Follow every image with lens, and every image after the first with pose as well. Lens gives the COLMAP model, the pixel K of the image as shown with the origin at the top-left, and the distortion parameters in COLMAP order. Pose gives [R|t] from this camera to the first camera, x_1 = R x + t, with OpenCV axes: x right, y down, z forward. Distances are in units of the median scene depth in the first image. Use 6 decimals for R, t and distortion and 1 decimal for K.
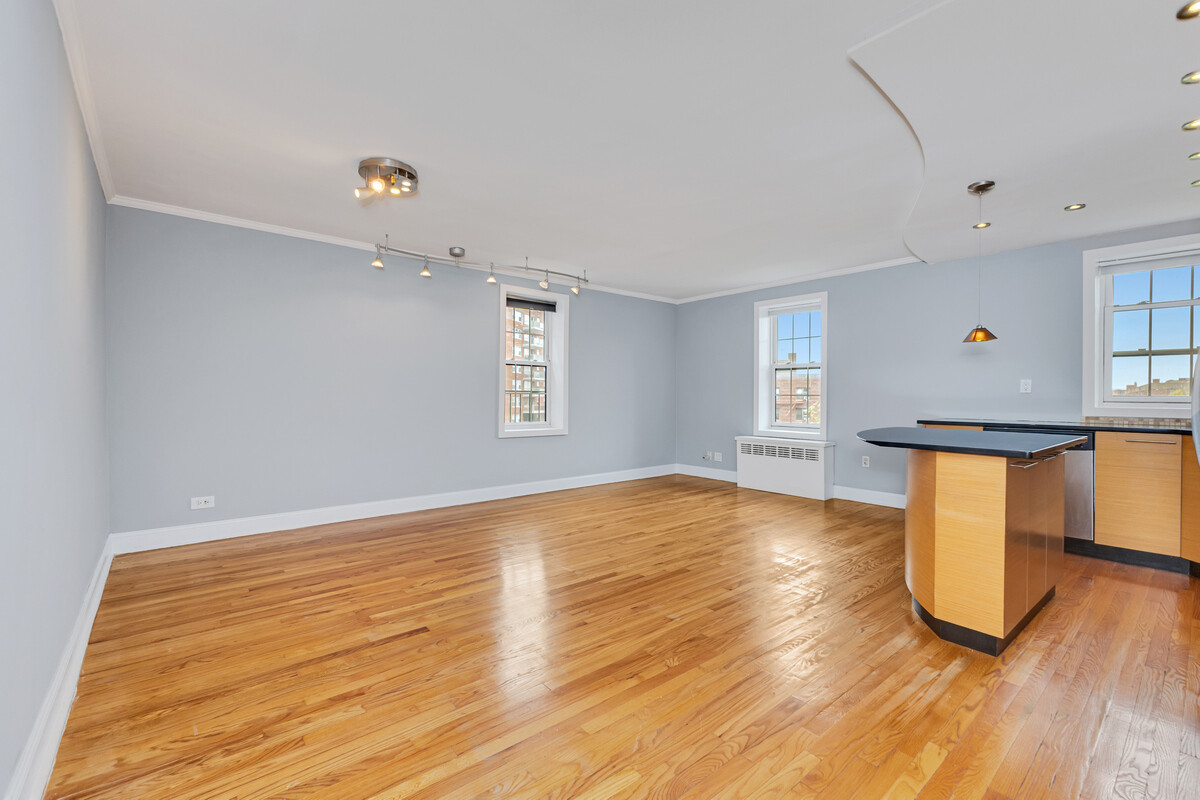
lens RADIAL K [[527.8, 0, 652.2], [0, 527.8, 398.2], [0, 0, 1]] dist [0.014131, 0.000045]
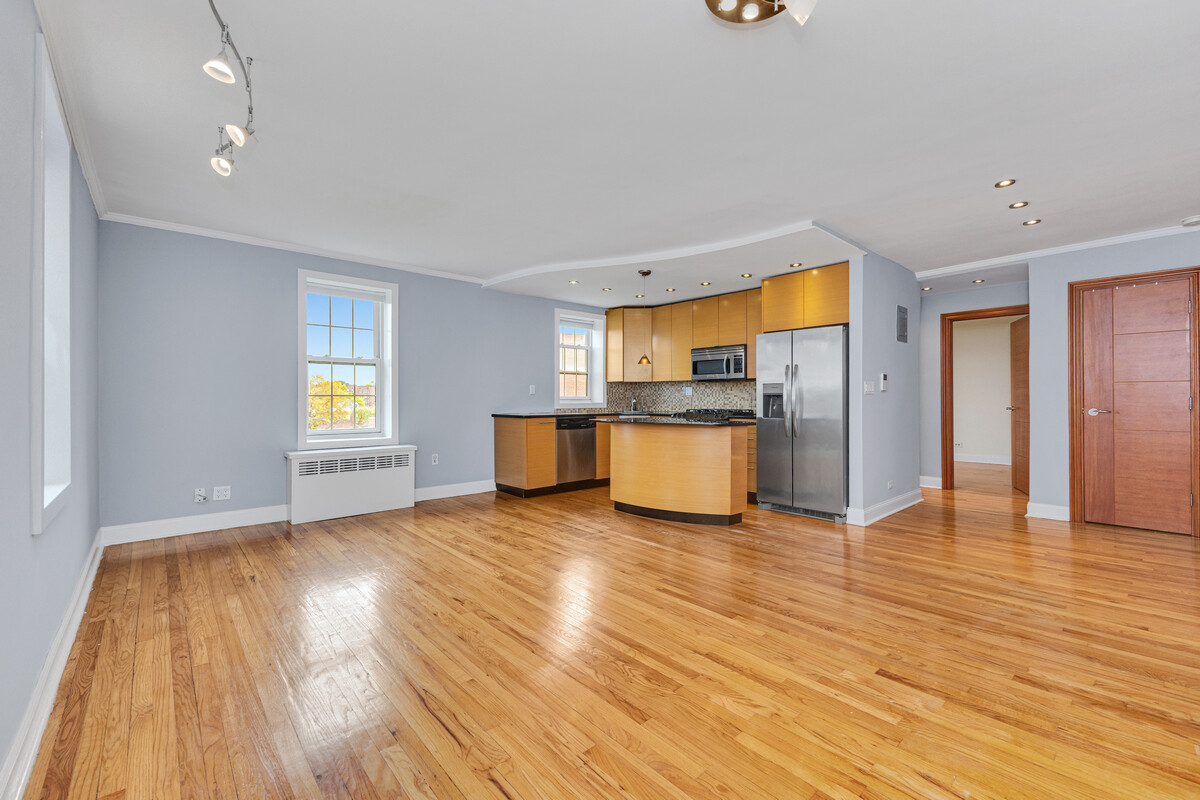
lens RADIAL K [[499.5, 0, 594.0], [0, 499.5, 397.5], [0, 0, 1]] dist [0.011949, -0.006063]
pose [[0.020465, -0.001784, 0.999789, -0.895566], [0.004283, 0.999989, 0.001697, -0.003380], [-0.999781, 0.004247, 0.020473, 1.042662]]
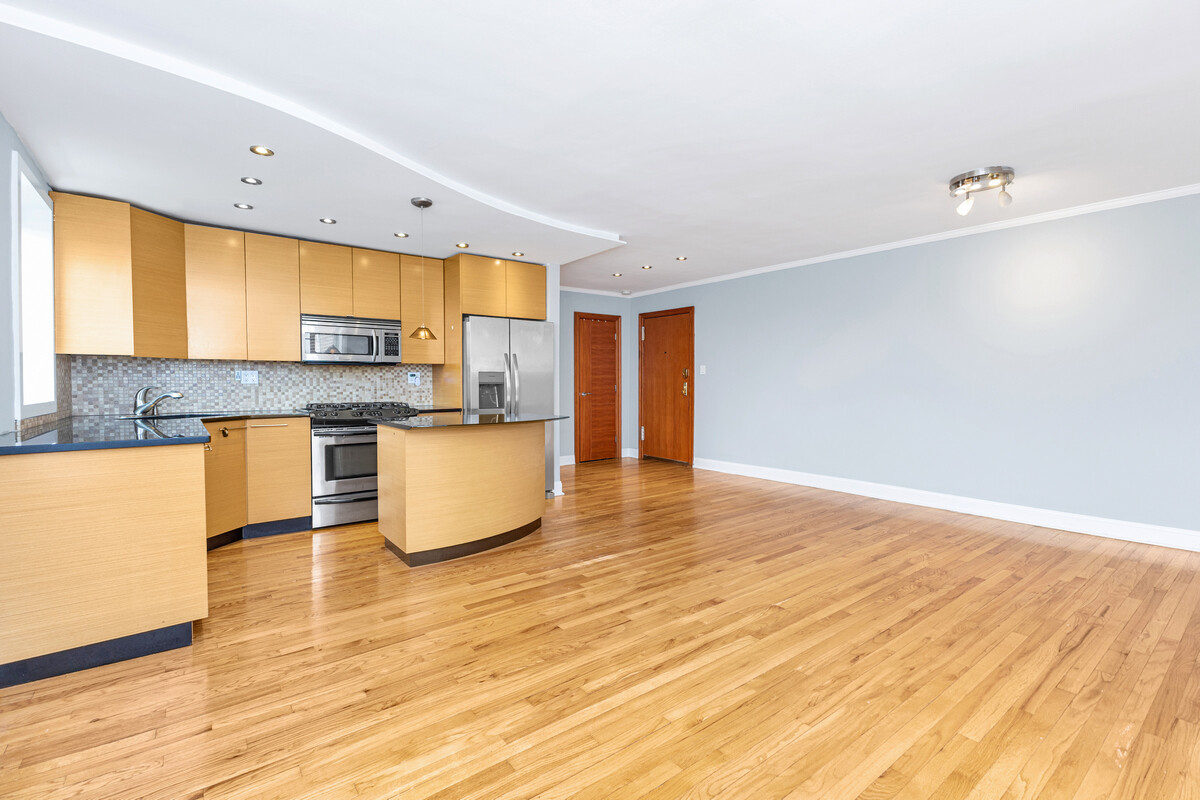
lens RADIAL K [[495.5, 0, 626.5], [0, 495.5, 387.8], [0, 0, 1]] dist [0.017092, 0.000238]
pose [[-0.994816, 0.000391, 0.101694, 0.075978], [0.001691, 0.999918, 0.012694, -0.011749], [-0.101681, 0.012800, -0.994735, 1.867292]]
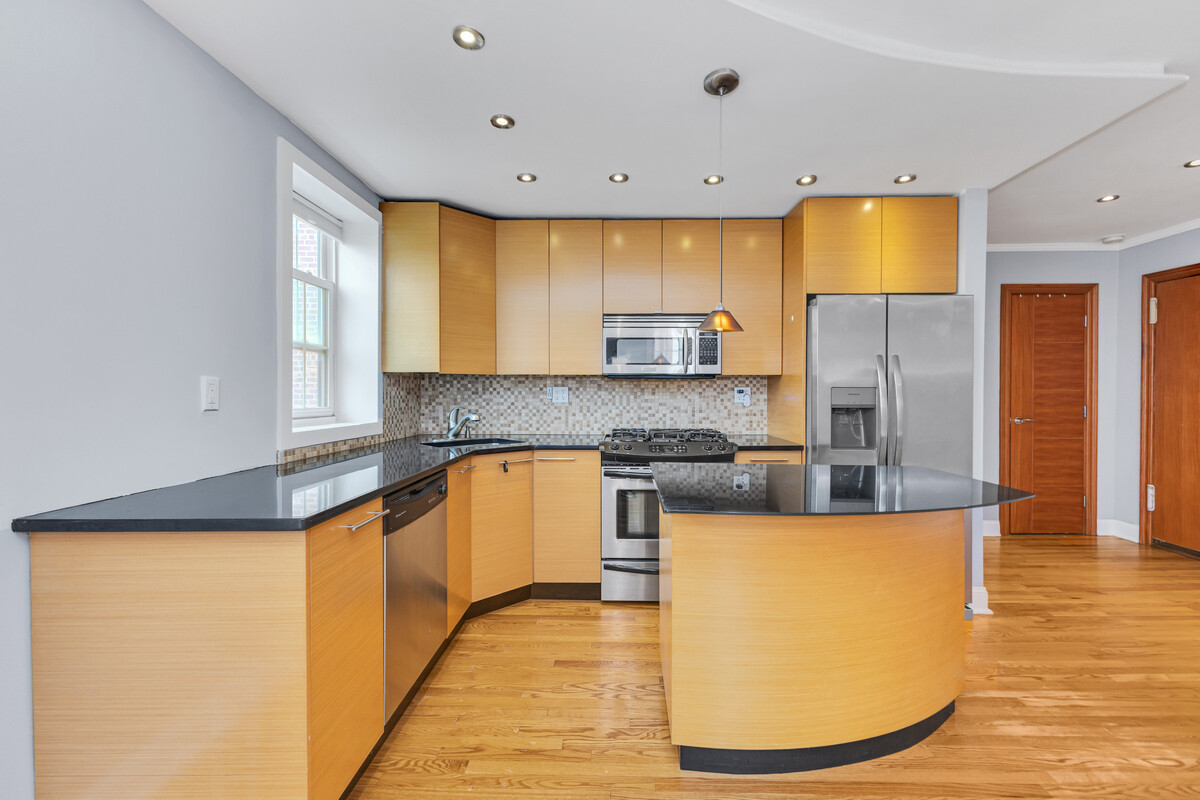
lens RADIAL K [[527.8, 0, 652.2], [0, 527.8, 398.2], [0, 0, 1]] dist [0.014131, 0.000045]
pose [[-0.733759, -0.009246, 0.679347, 0.240467], [-0.001297, 0.999925, 0.012209, -0.031247], [-0.679409, 0.008077, -0.733715, 1.397912]]
